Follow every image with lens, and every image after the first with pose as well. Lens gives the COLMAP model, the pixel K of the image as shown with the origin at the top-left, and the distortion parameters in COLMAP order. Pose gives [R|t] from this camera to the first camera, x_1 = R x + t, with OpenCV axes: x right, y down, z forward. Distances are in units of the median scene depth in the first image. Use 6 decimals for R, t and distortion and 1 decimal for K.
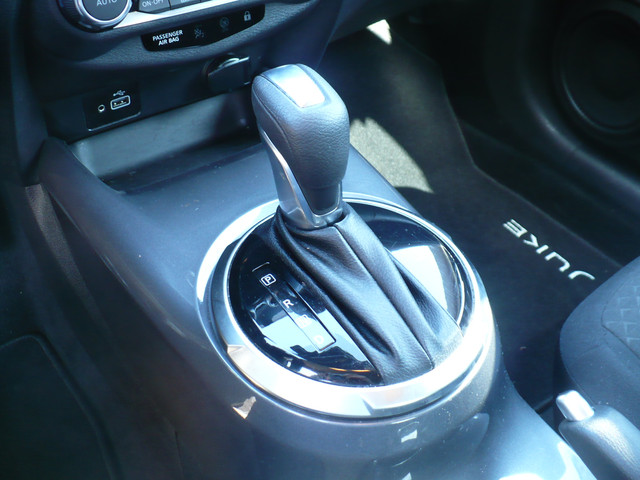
lens RADIAL K [[710.4, 0, 320.0], [0, 710.4, 240.0], [0, 0, 1]] dist [-0.277931, 0.417032]
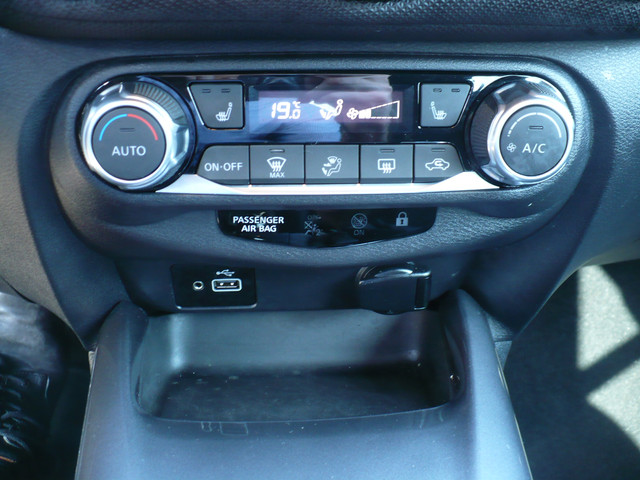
lens RADIAL K [[710.4, 0, 320.0], [0, 710.4, 240.0], [0, 0, 1]] dist [-0.277931, 0.417032]
pose [[0.861774, 0.252453, -0.440014, 0.108487], [-0.333748, 0.935375, -0.116990, -0.208664], [0.382043, 0.247672, 0.890338, 0.421752]]
